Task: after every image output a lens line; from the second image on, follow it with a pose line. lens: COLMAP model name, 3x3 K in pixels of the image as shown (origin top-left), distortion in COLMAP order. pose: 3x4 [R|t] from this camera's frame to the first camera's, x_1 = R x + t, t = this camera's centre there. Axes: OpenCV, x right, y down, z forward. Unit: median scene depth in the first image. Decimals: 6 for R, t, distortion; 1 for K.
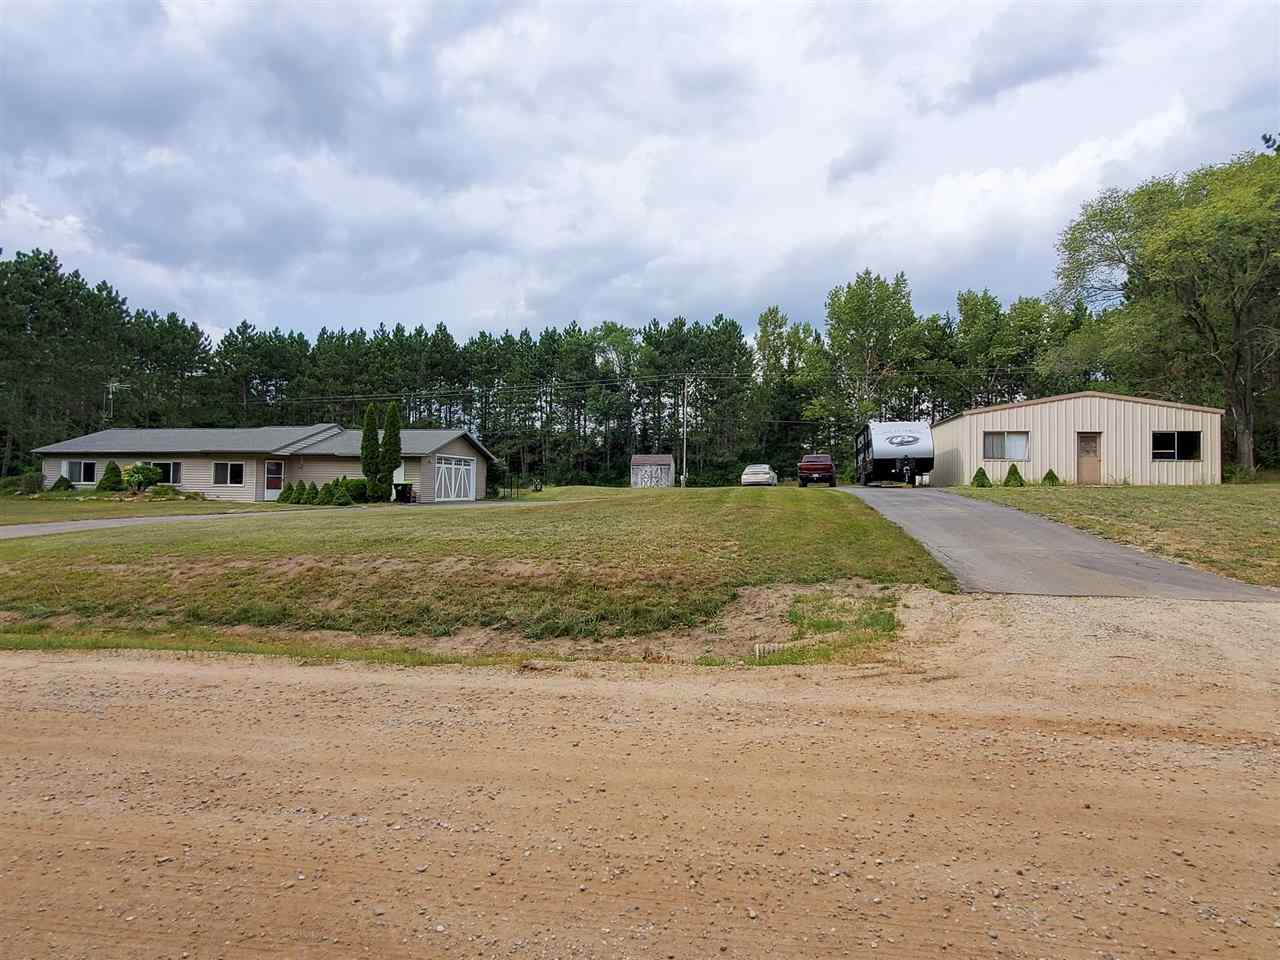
lens RADIAL K [[729.6, 0, 643.9], [0, 729.6, 464.3], [0, 0, 1]] dist [-0.006162, 0.006222]
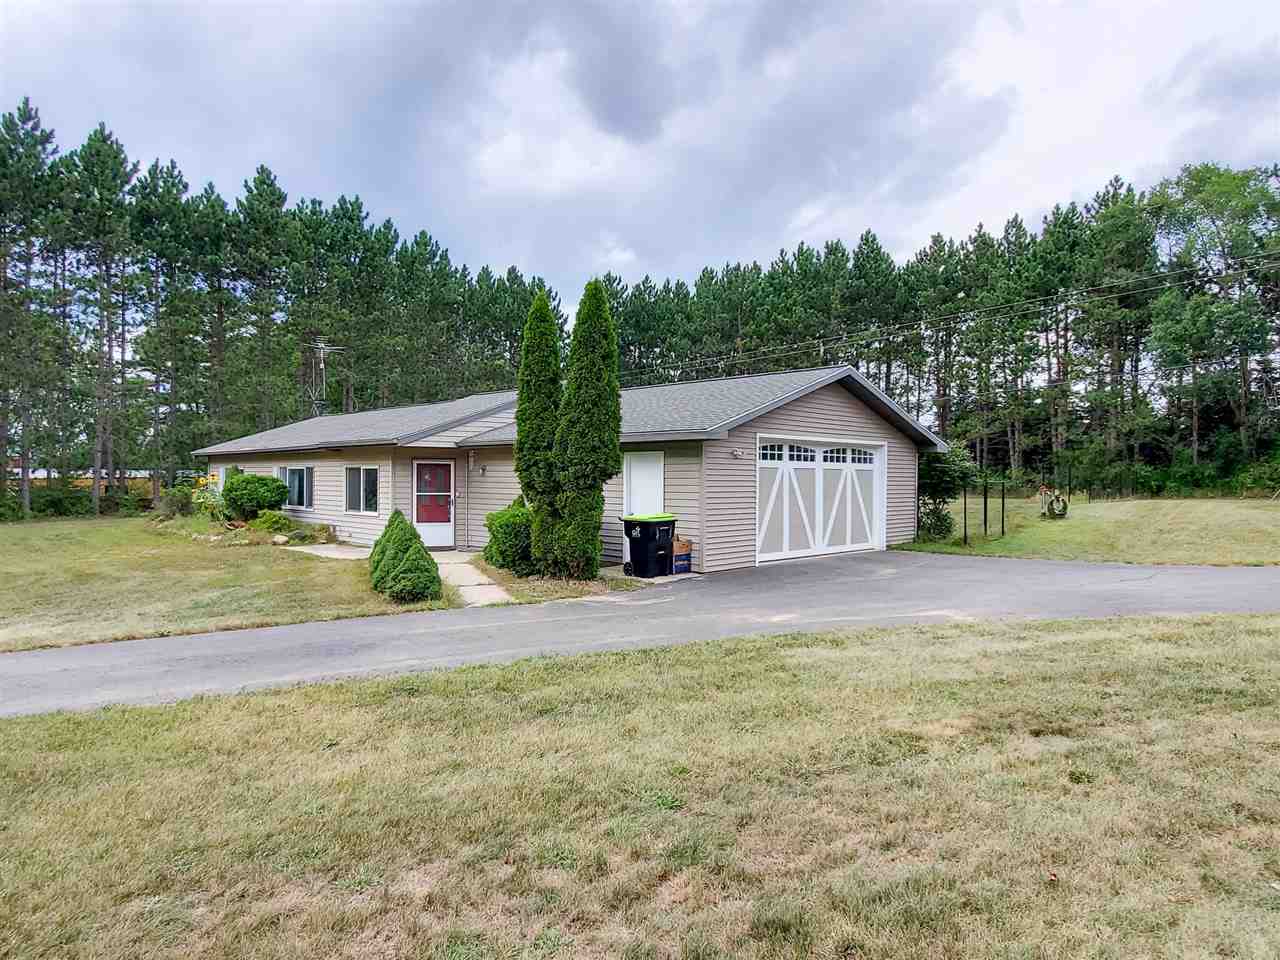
lens RADIAL K [[776.9, 0, 644.0], [0, 776.9, 478.7], [0, 0, 1]] dist [0.009488, -0.006823]
pose [[0.823481, -0.005634, -0.567316, -0.076419], [0.023107, 0.999454, 0.023615, -0.001425], [0.566873, -0.032556, 0.823161, 0.441361]]
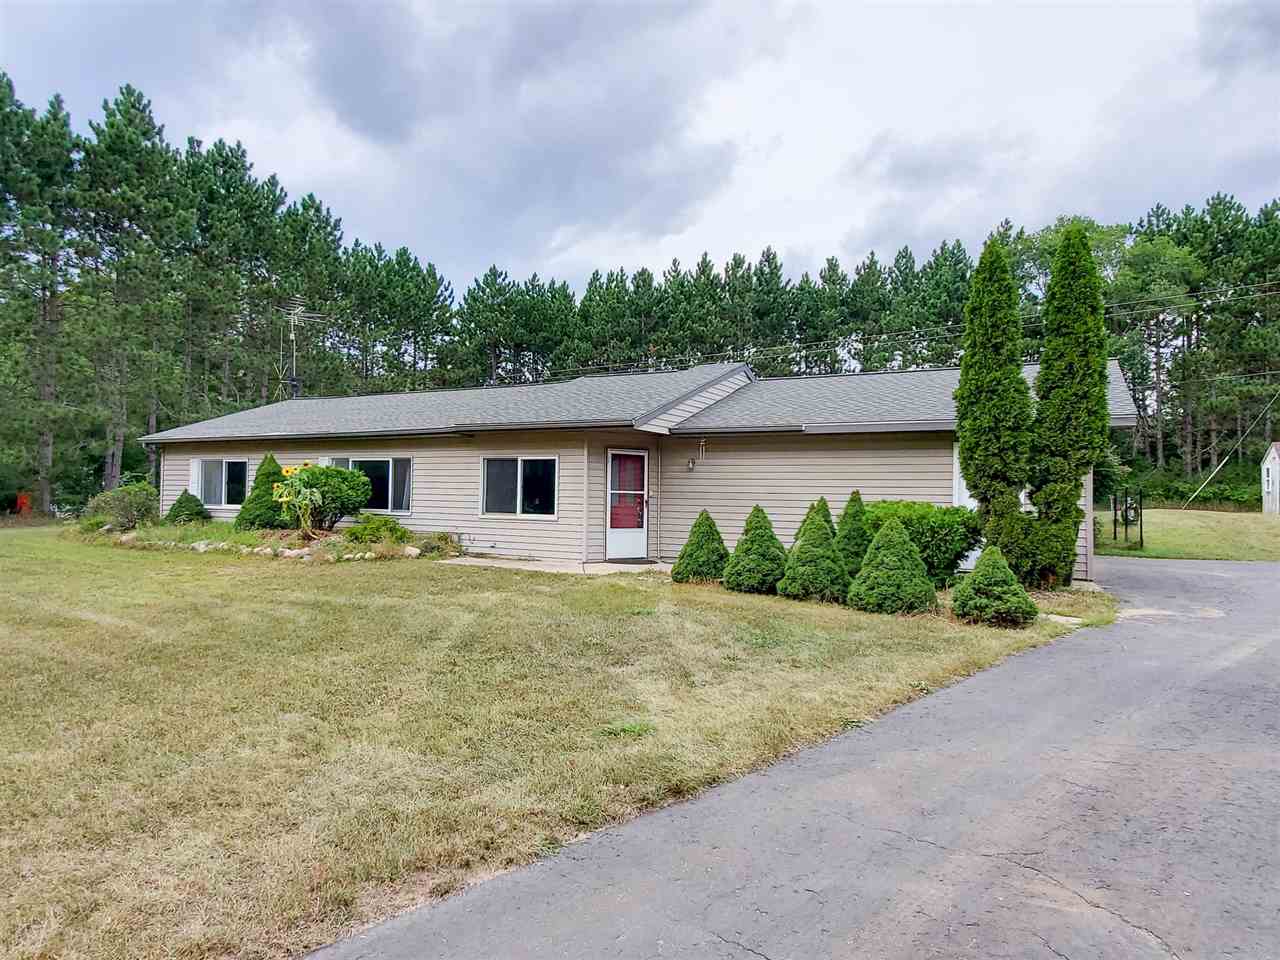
lens RADIAL K [[776.9, 0, 620.1], [0, 776.9, 479.1], [0, 0, 1]] dist [0.009488, -0.006823]
pose [[0.951687, -0.003925, -0.307045, -0.257070], [0.006311, 0.999957, 0.006778, 0.004416], [0.307005, -0.008388, 0.951671, 0.409804]]
